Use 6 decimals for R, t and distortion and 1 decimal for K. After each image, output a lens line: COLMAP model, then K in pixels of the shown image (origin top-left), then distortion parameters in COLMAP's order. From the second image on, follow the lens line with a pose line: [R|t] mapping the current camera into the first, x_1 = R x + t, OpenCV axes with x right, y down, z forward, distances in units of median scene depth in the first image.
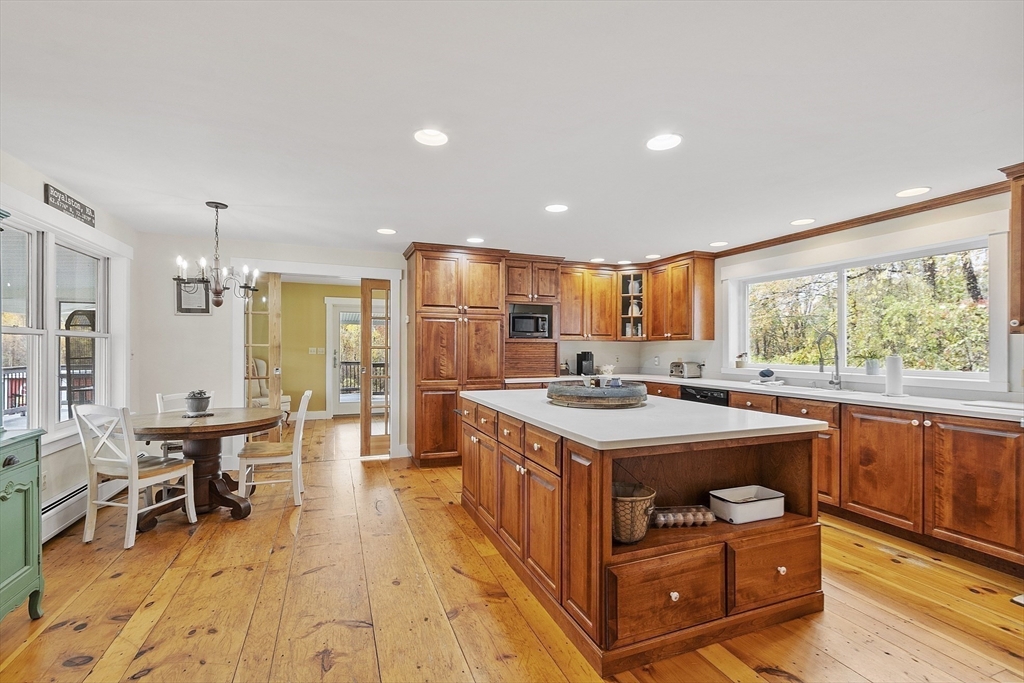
lens RADIAL K [[444.8, 0, 514.0], [0, 444.8, 345.9], [0, 0, 1]] dist [0.002090, 0.000317]
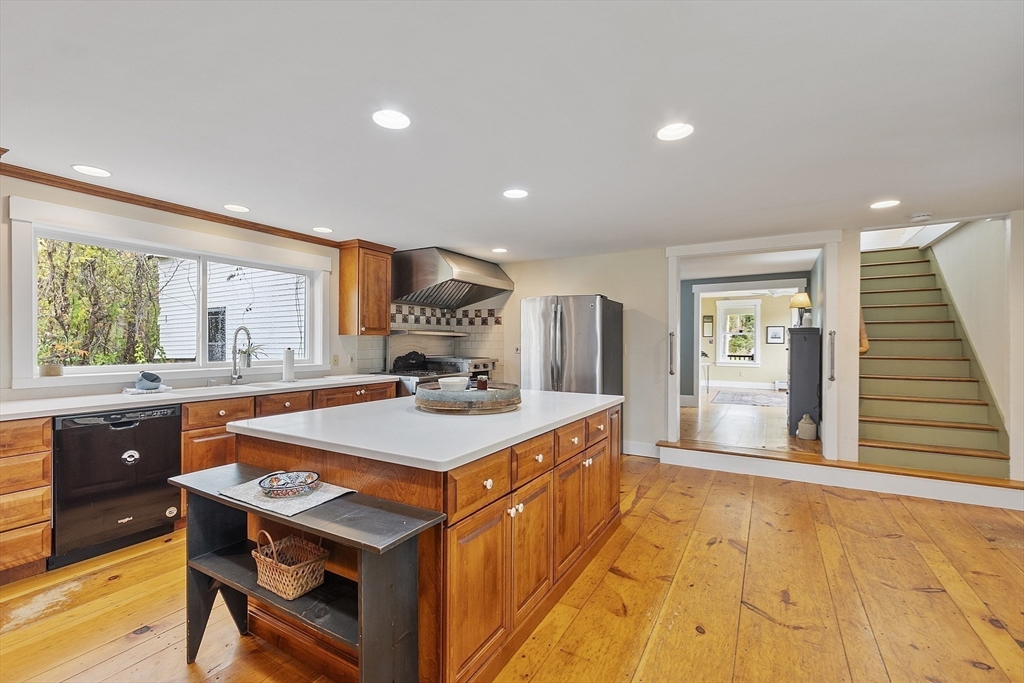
lens RADIAL K [[444.8, 0, 514.0], [0, 444.8, 345.9], [0, 0, 1]] dist [0.002090, 0.000317]
pose [[-0.618106, -0.009947, 0.786032, -0.362683], [-0.009469, 0.999942, 0.005209, 0.001013], [-0.786038, -0.004223, -0.618164, 0.930334]]
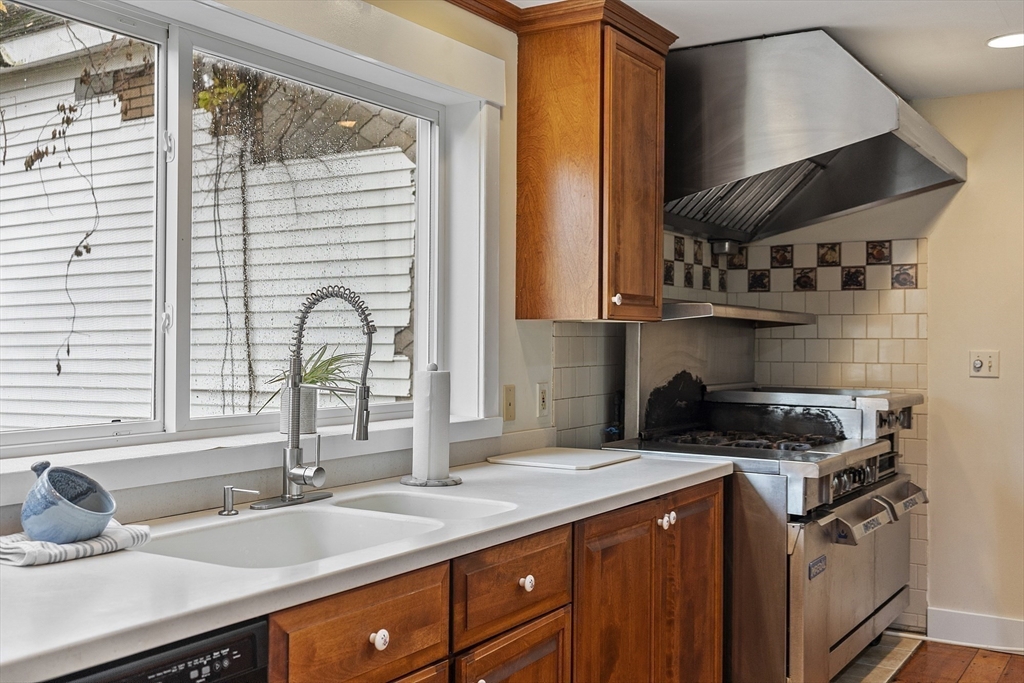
lens RADIAL K [[1051.8, 0, 512.0], [0, 1051.8, 341.5], [0, 0, 1]] dist [0.012730, -0.009216]
pose [[-0.590404, -0.003920, 0.807098, 0.113604], [-0.009524, 0.999952, -0.002110, 0.001980], [-0.807052, -0.008932, -0.590413, 1.050103]]
